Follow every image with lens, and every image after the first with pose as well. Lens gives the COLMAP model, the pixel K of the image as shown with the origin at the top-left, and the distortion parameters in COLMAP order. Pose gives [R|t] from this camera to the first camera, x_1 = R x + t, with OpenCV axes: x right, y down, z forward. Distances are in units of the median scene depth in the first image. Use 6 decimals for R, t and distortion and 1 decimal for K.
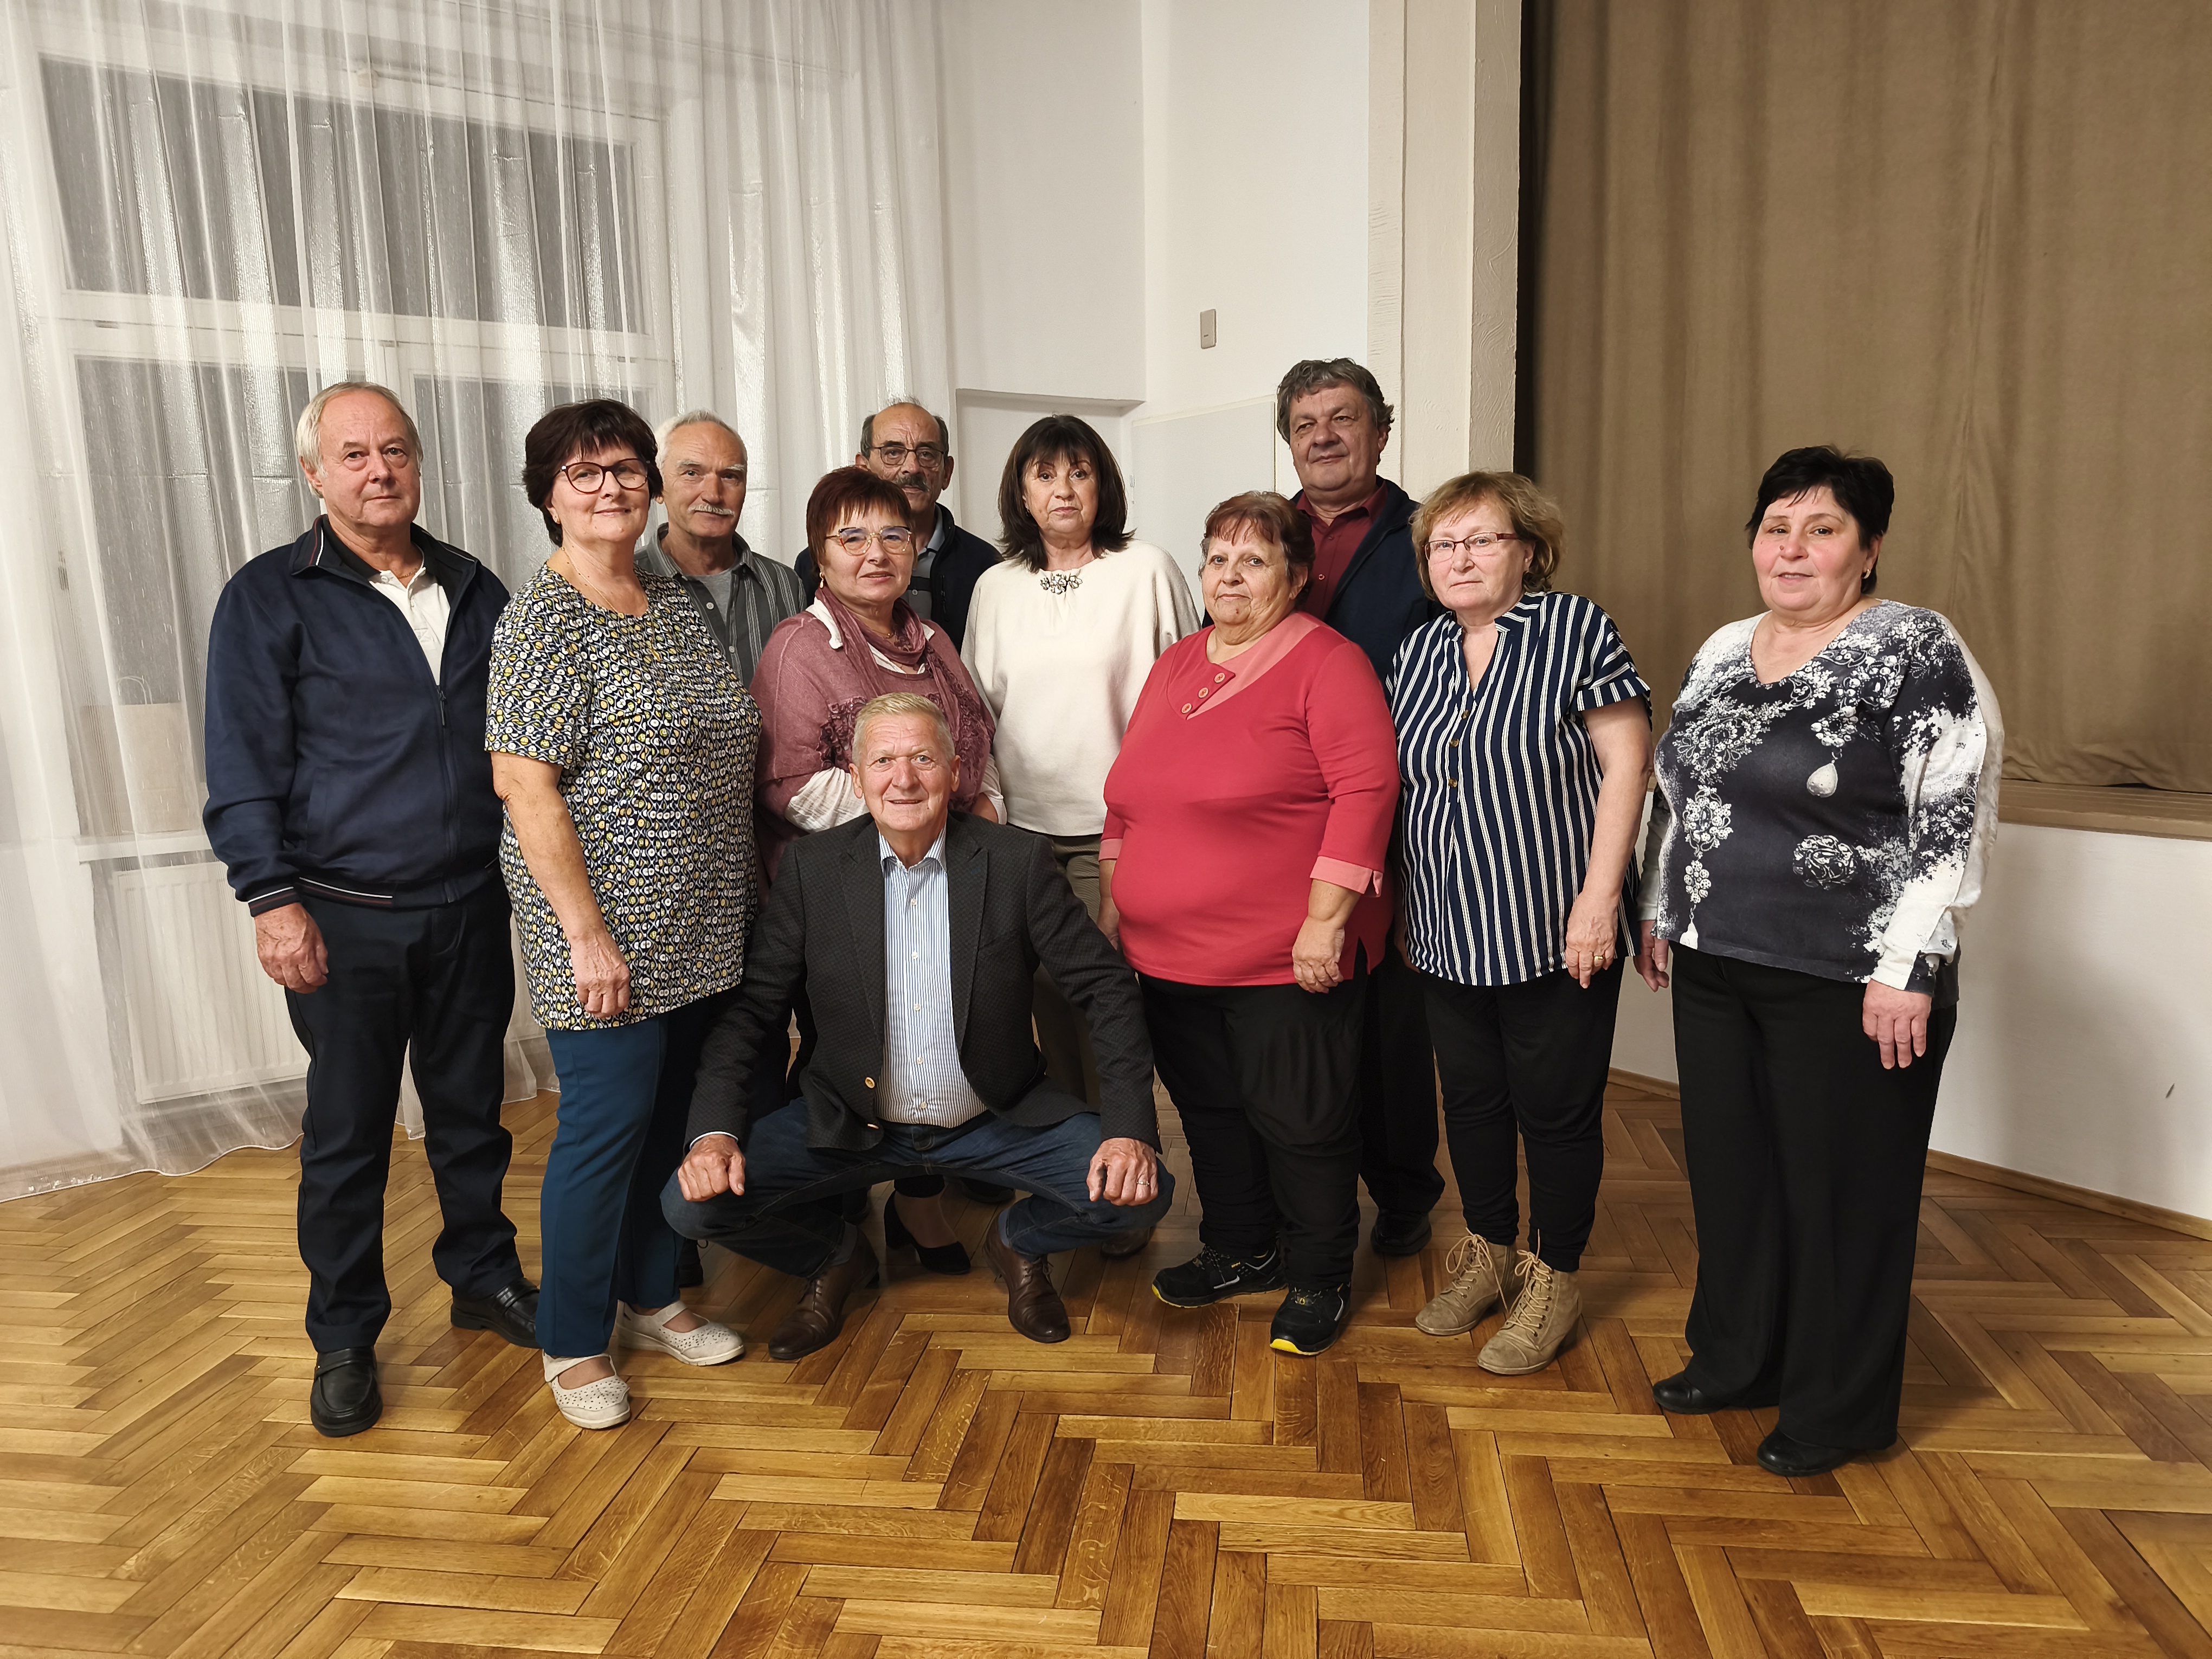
lens RADIAL K [[1524.2, 0, 1125.1], [0, 1524.2, 840.9], [0, 0, 1]] dist [-0.002600, -0.010721]
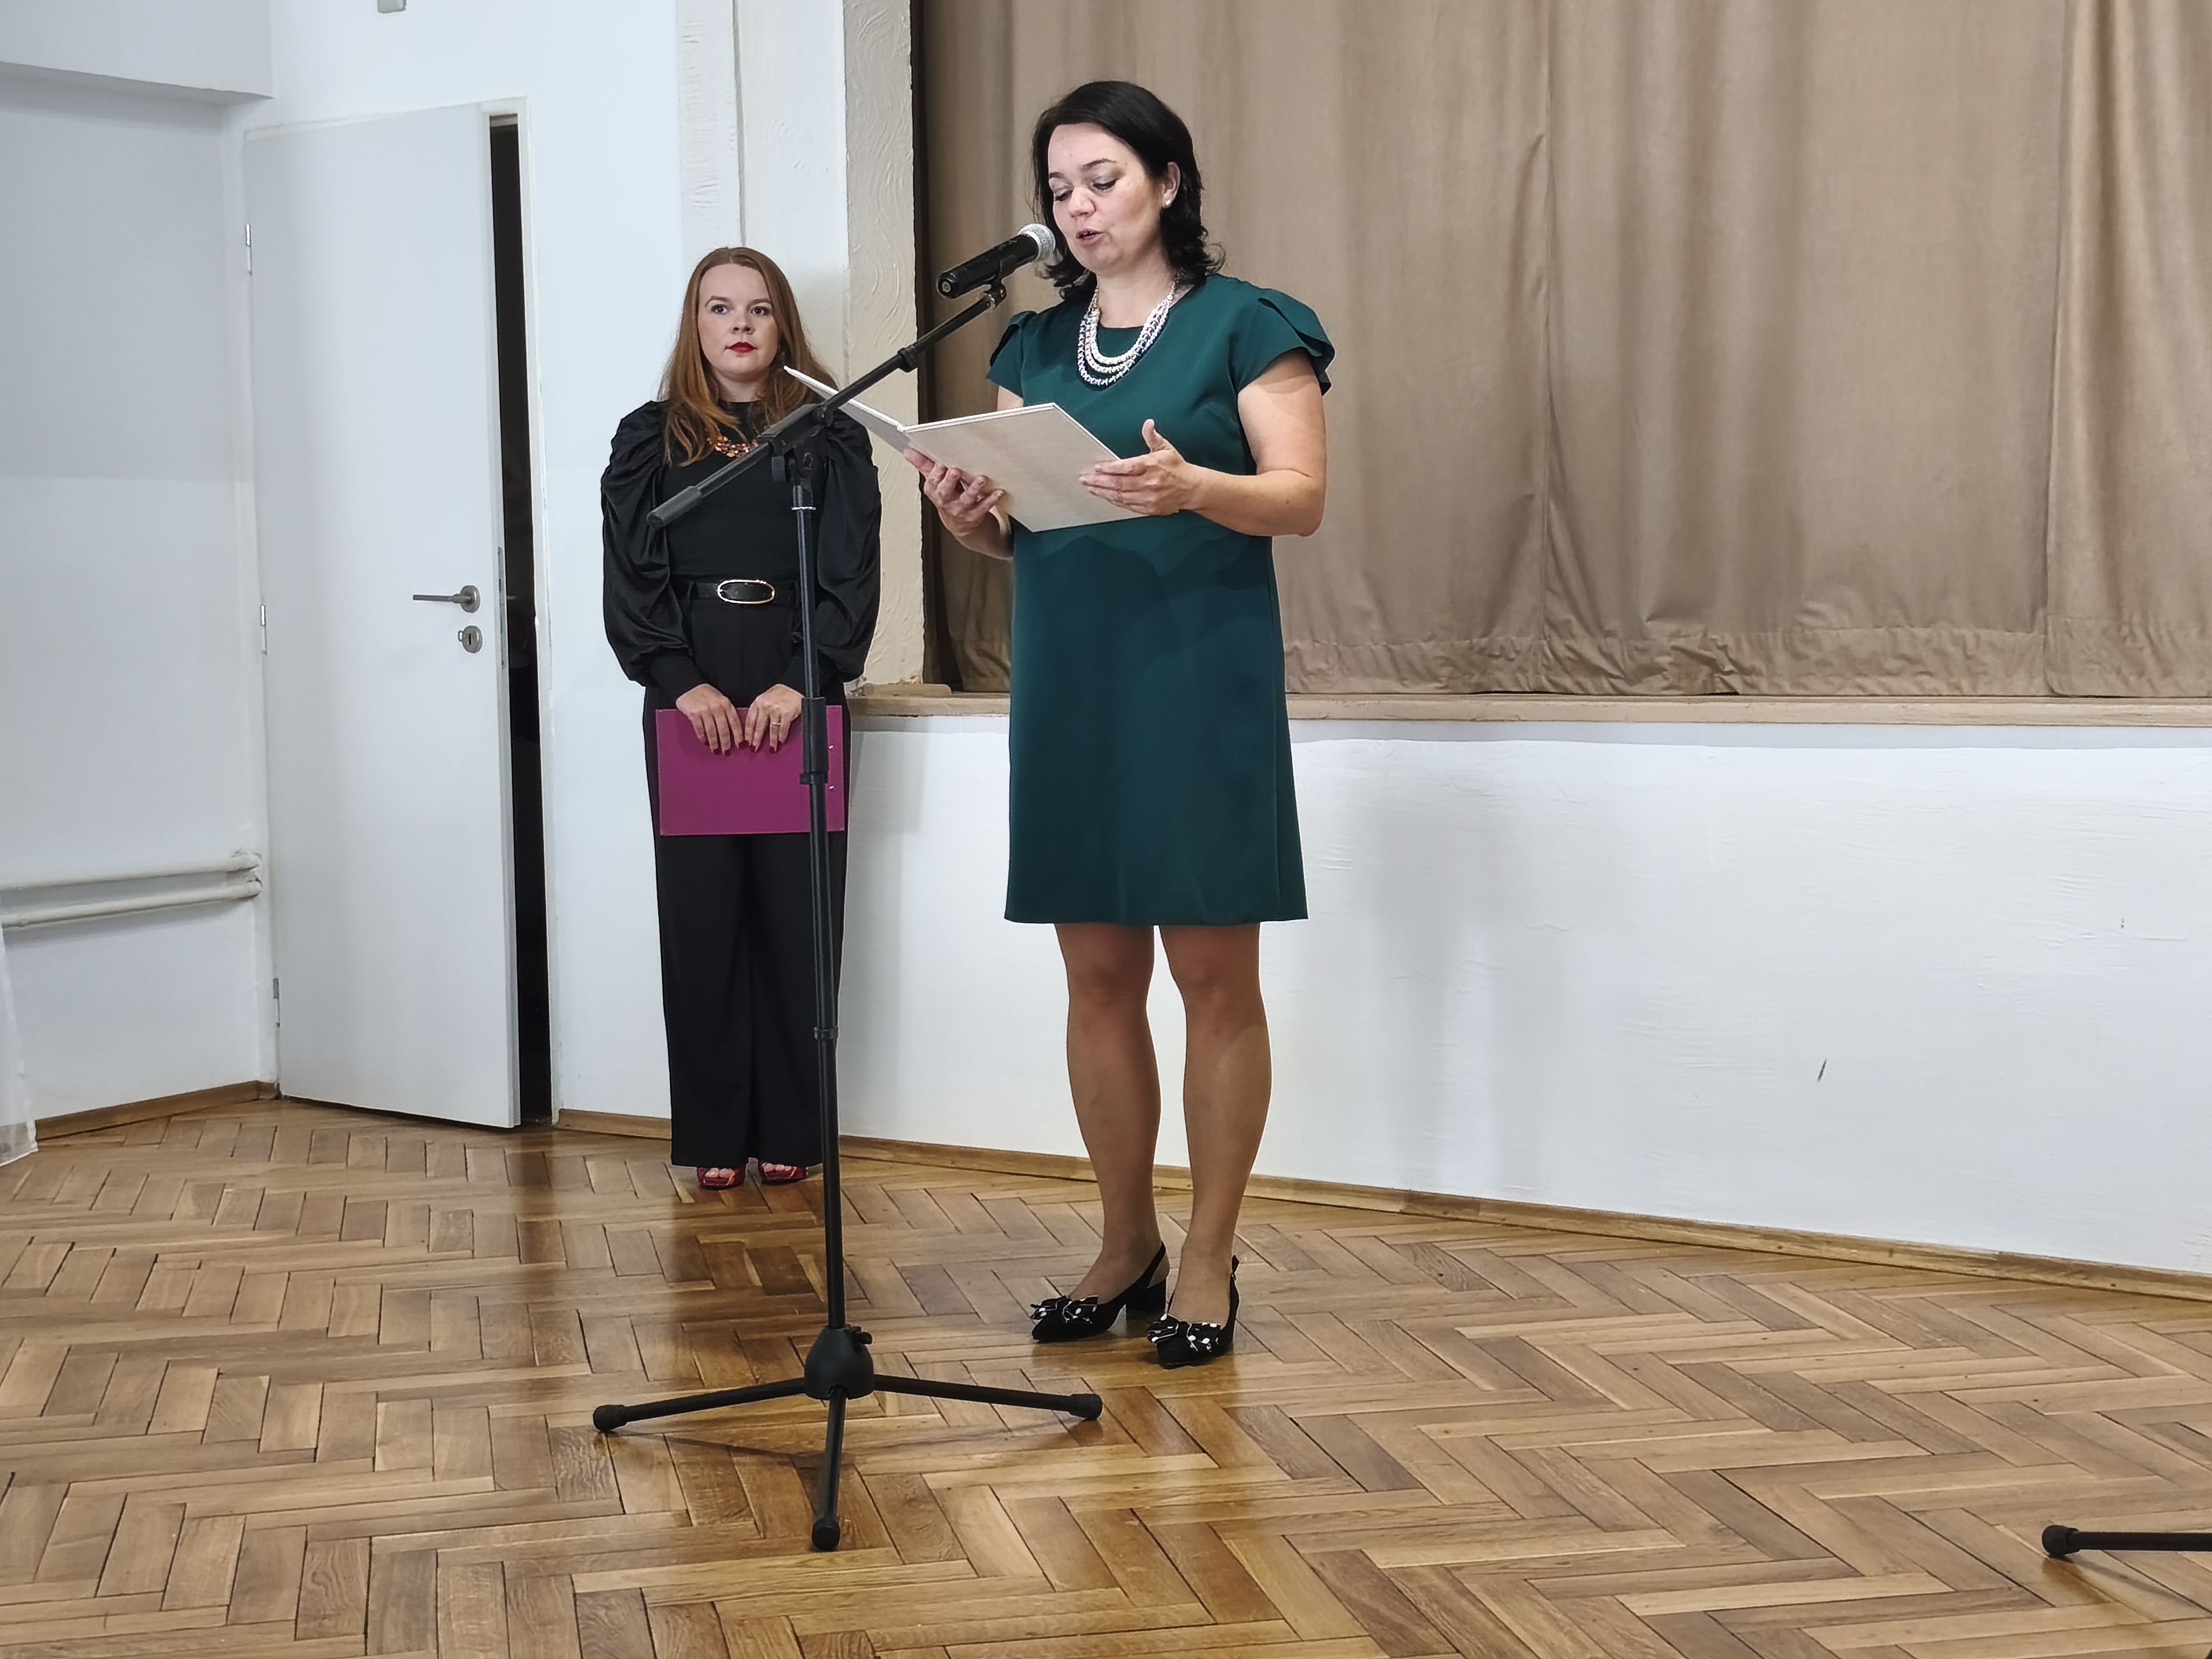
lens RADIAL K [[3246.3, 0, 1106.0], [0, 3246.3, 829.5], [0, 0, 1]] dist [0.124118, -0.443880]
pose [[0.946435, -0.013497, 0.322612, -0.226574], [0.038712, 0.996663, -0.071868, 0.206068], [-0.320566, 0.080508, 0.943799, -0.577482]]
